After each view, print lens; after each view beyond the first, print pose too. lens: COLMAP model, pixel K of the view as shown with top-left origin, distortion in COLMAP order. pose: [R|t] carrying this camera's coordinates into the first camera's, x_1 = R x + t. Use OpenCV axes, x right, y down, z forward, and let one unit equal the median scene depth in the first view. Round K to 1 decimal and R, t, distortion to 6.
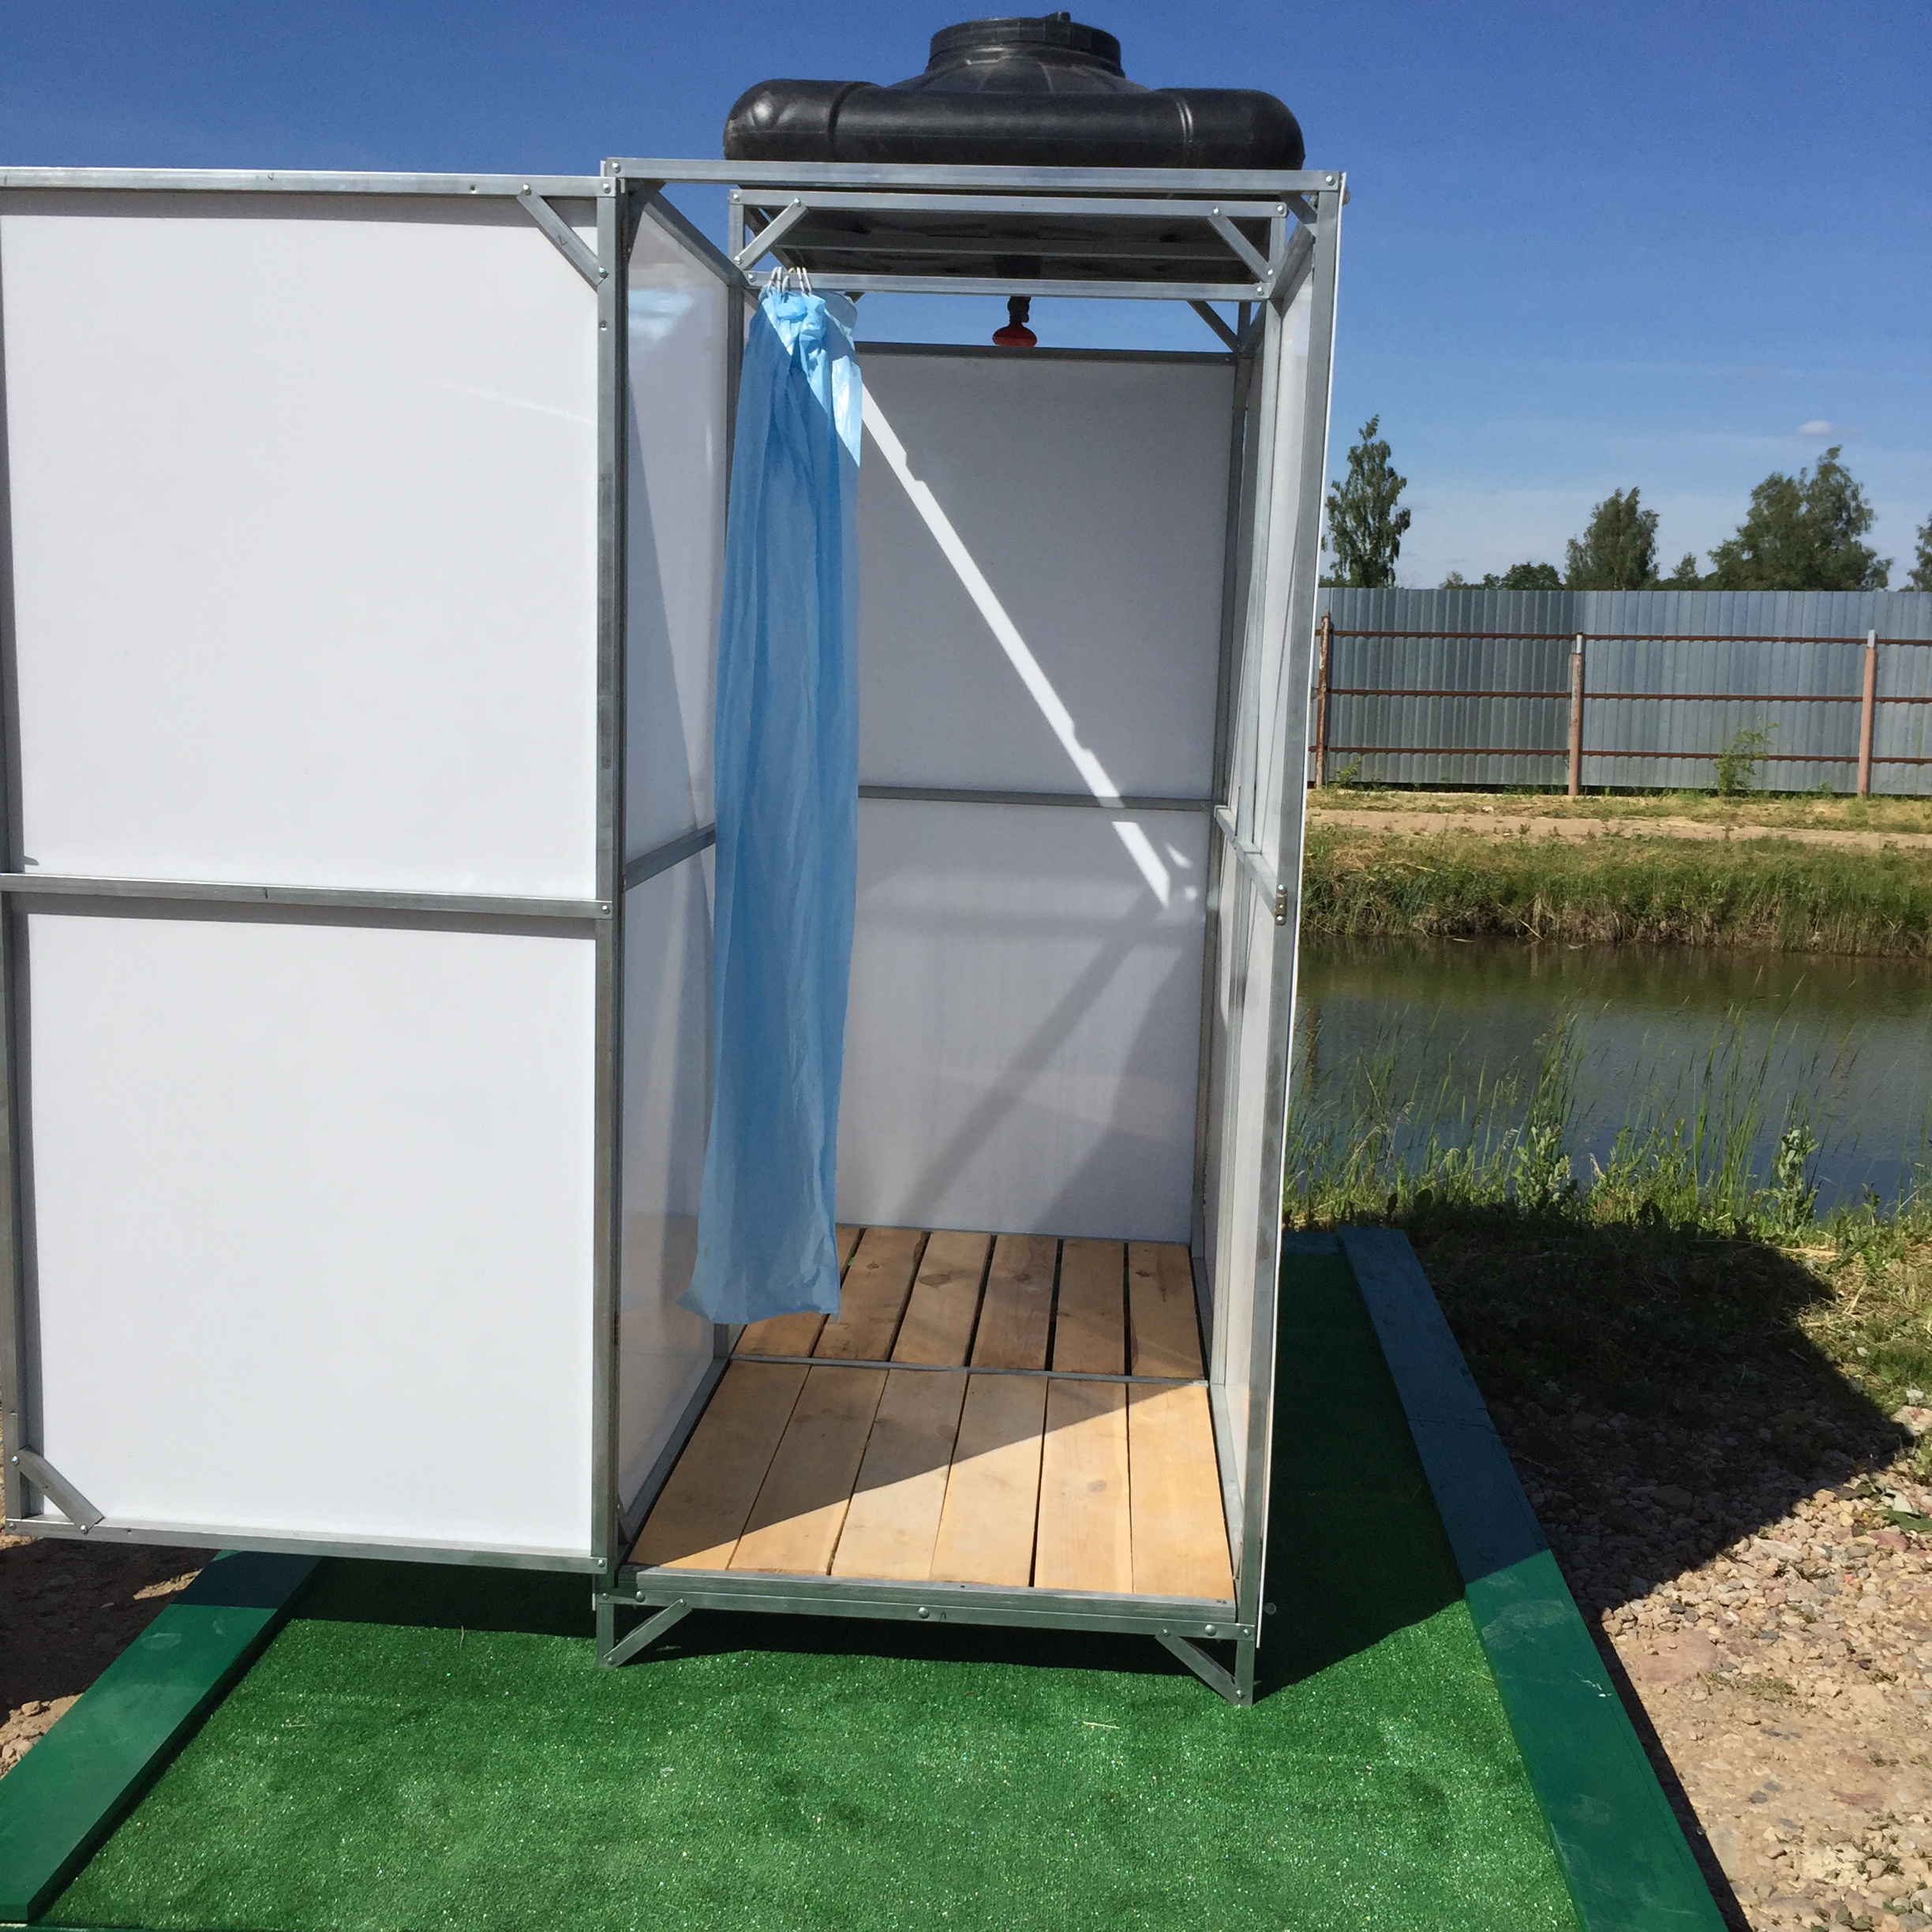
lens RADIAL K [[2252.8, 0, 1006.2], [0, 2252.8, 967.9], [0, 0, 1]] dist [0.117193, -0.158111]
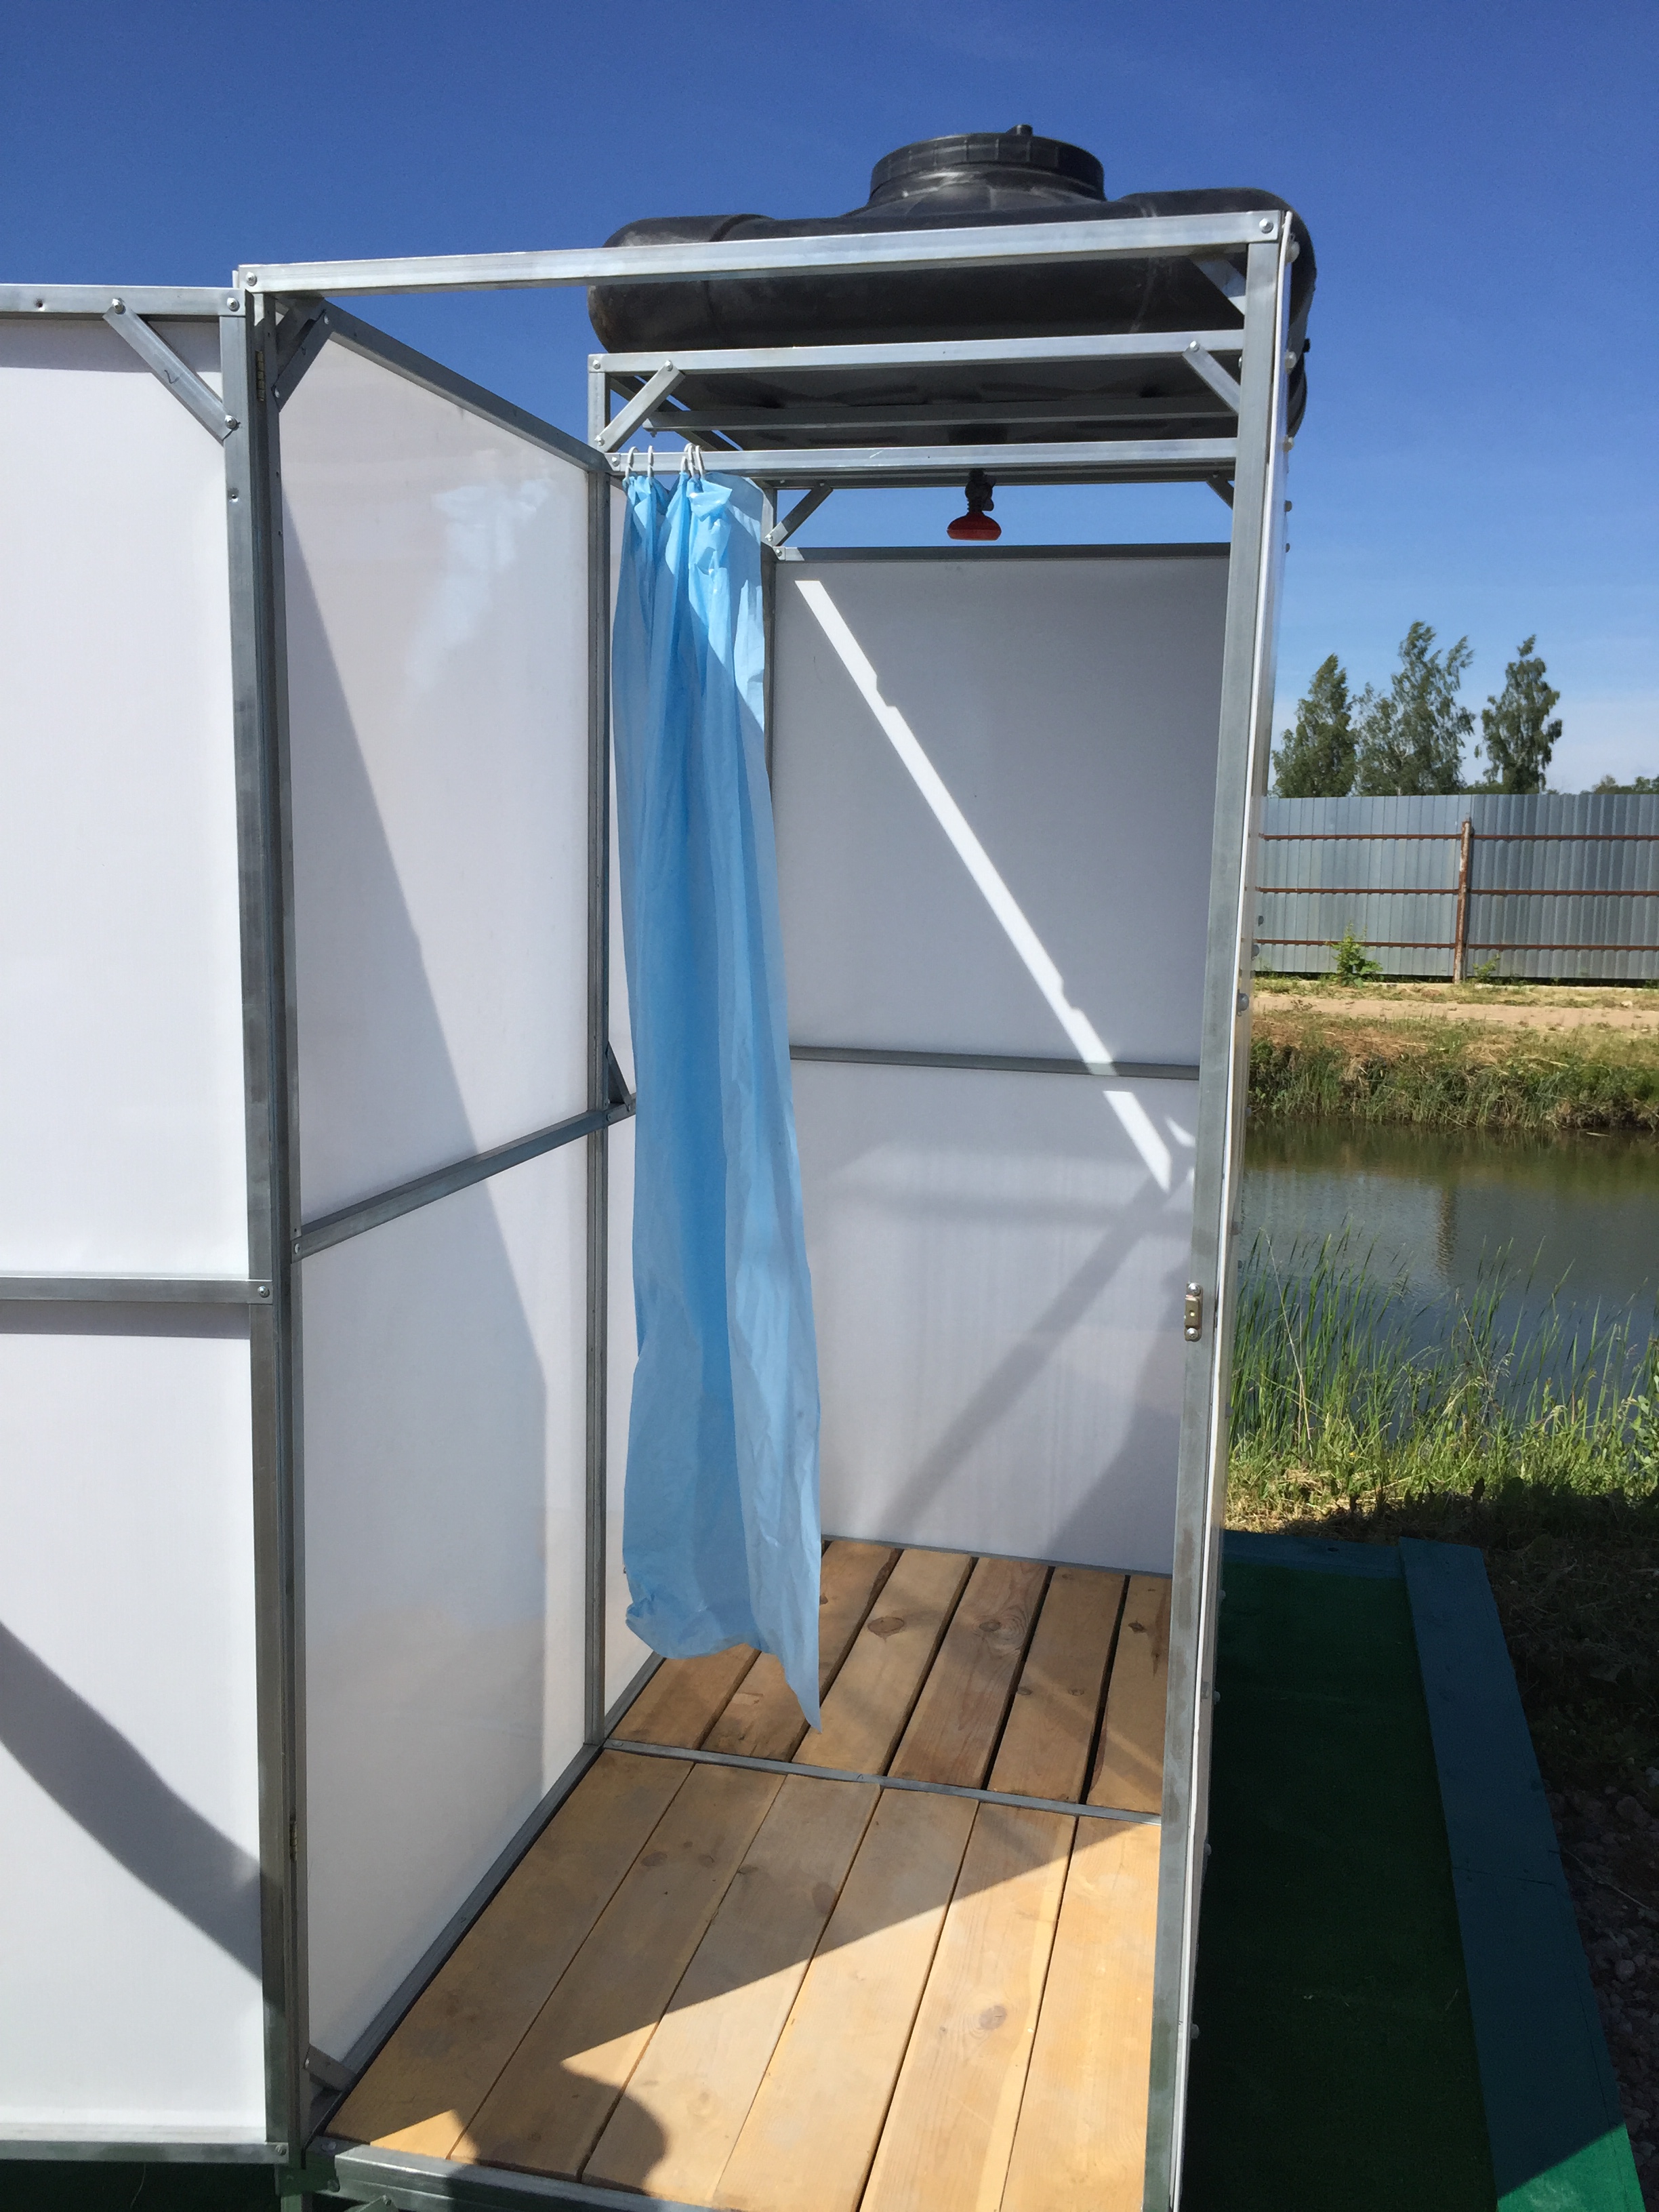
lens RADIAL K [[1898.8, 0, 829.5], [0, 1898.8, 1106.0], [0, 0, 1]] dist [0.114960, -0.145978]
pose [[0.982603, 0.015676, -0.185055, 0.082782], [-0.017017, 0.999839, -0.005660, -0.058429], [0.184937, 0.008711, 0.982712, 0.287145]]
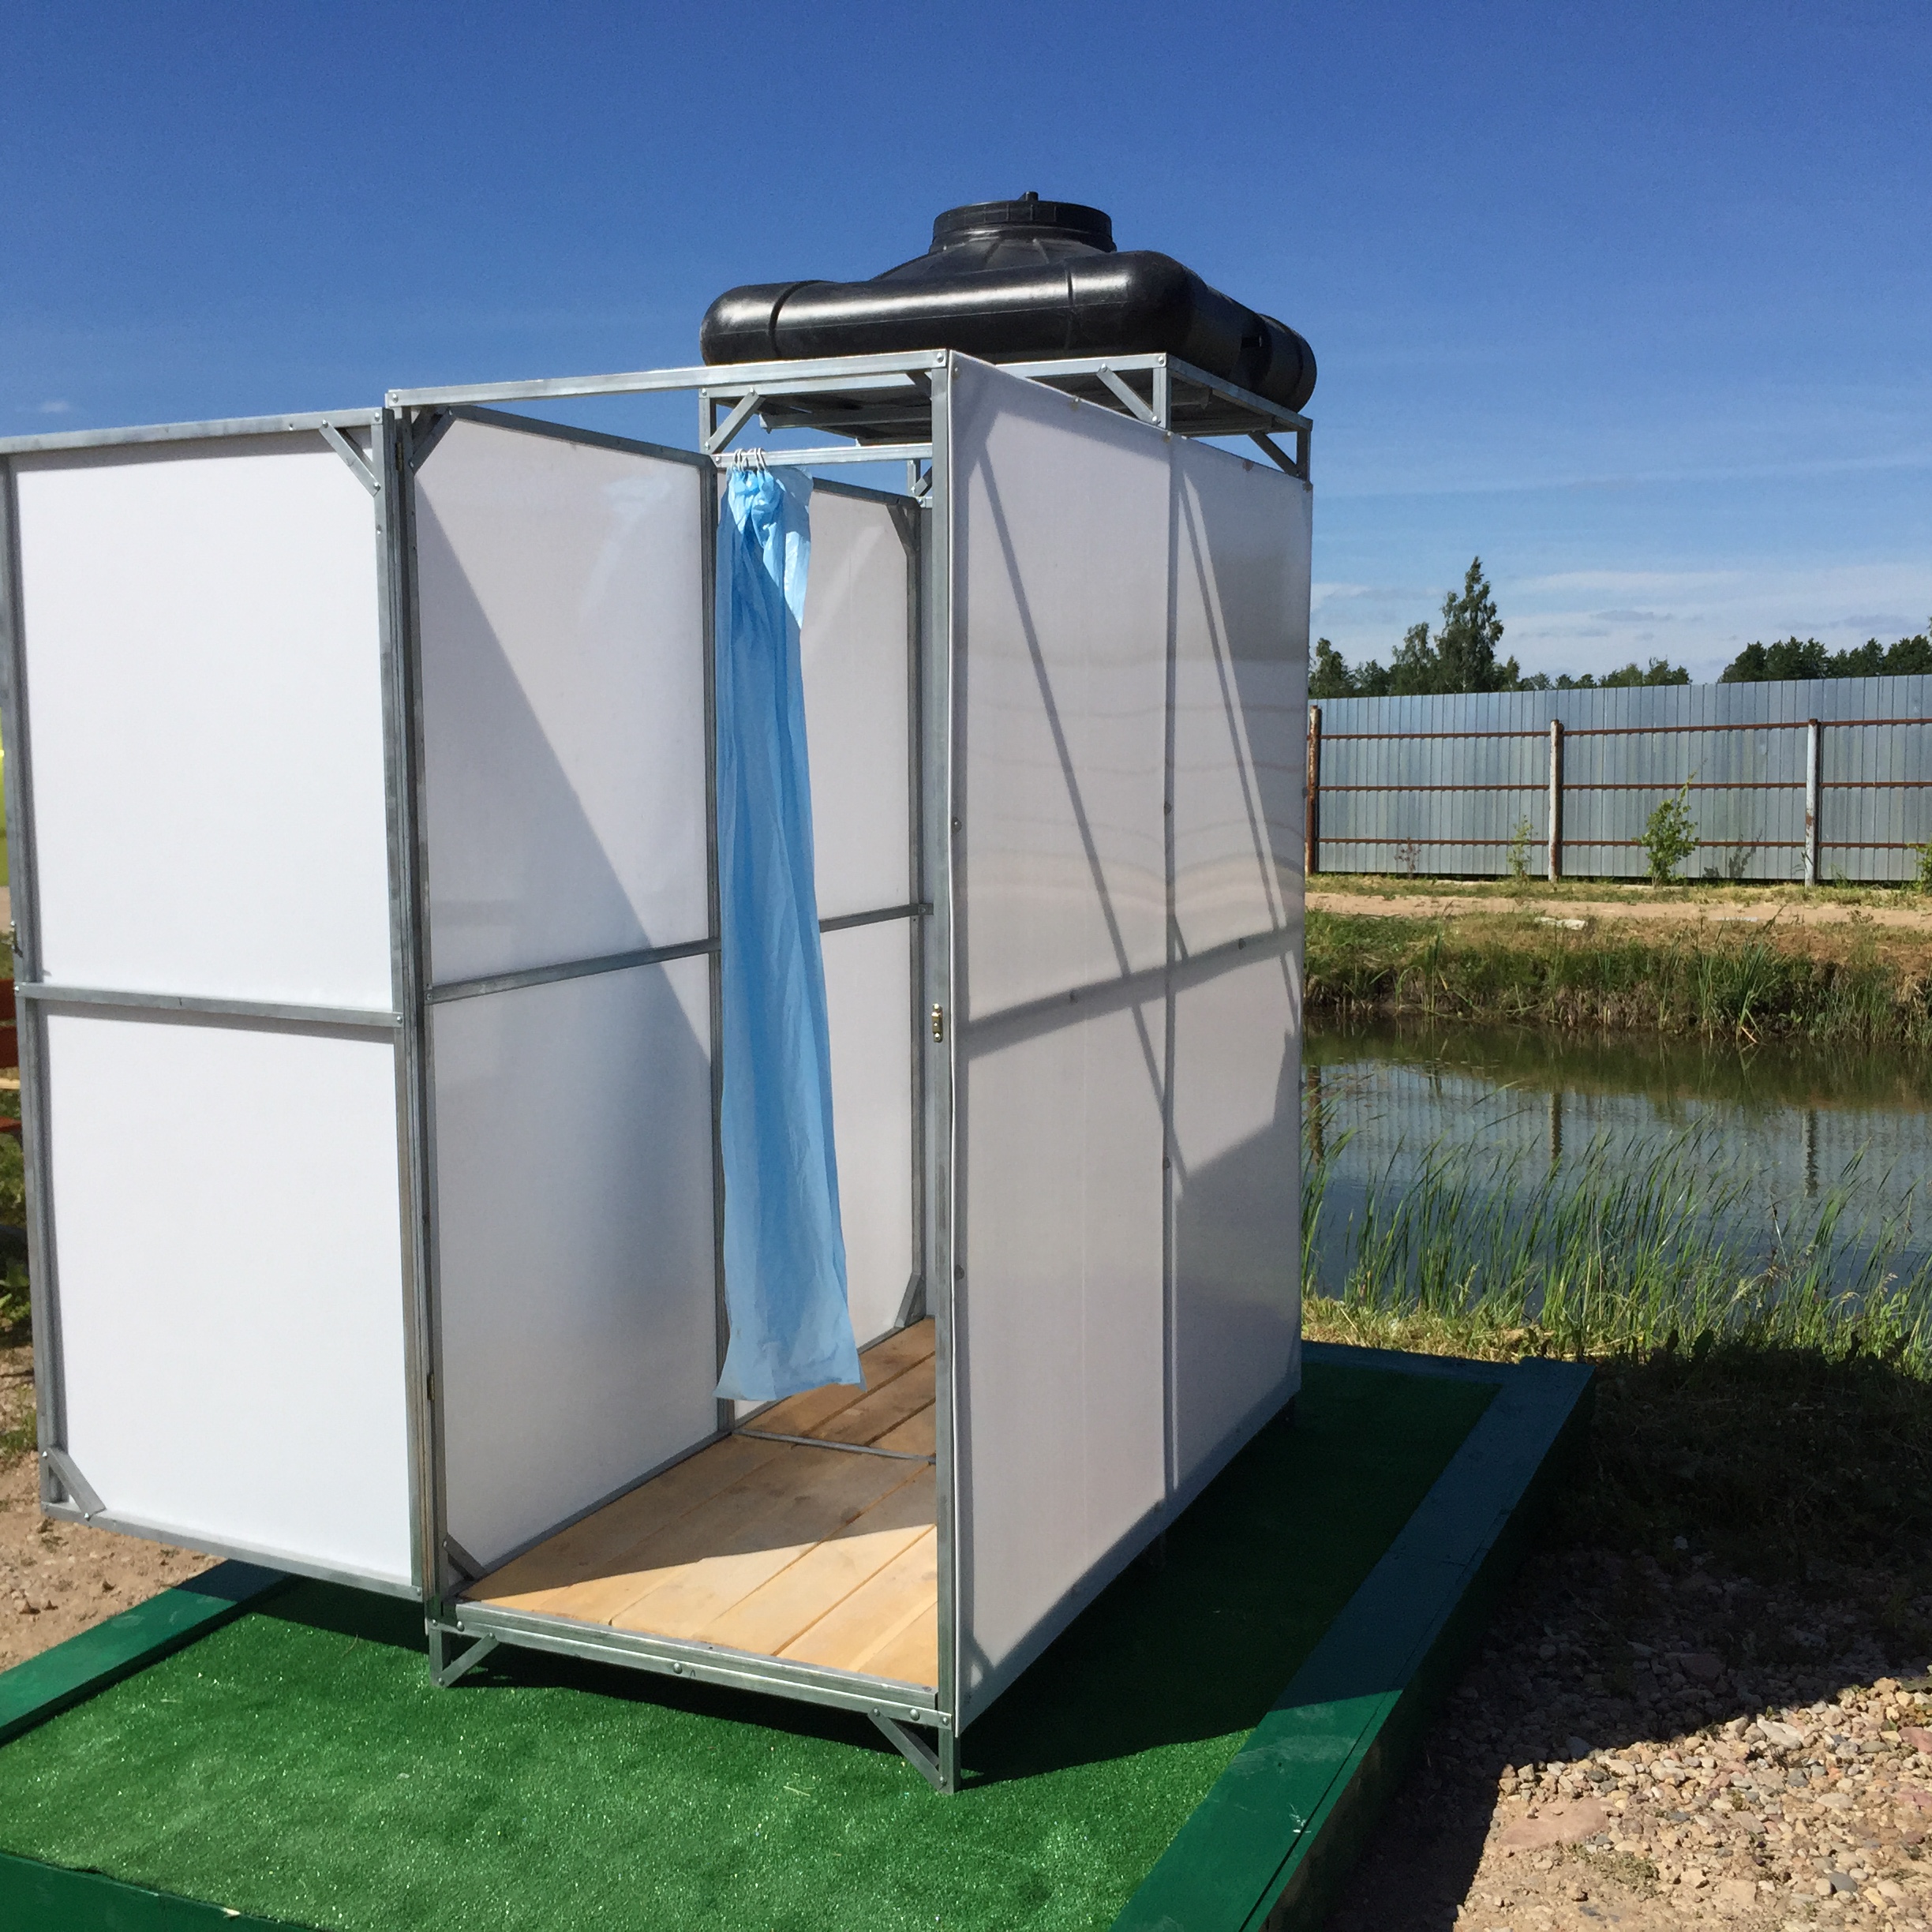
lens RADIAL K [[2252.8, 0, 1006.2], [0, 2252.8, 967.9], [0, 0, 1]] dist [0.117193, -0.158111]
pose [[0.933278, 0.004855, -0.359121, 0.366100], [-0.021521, 0.998868, -0.042425, -0.007094], [0.358509, 0.047323, 0.932326, 0.014251]]
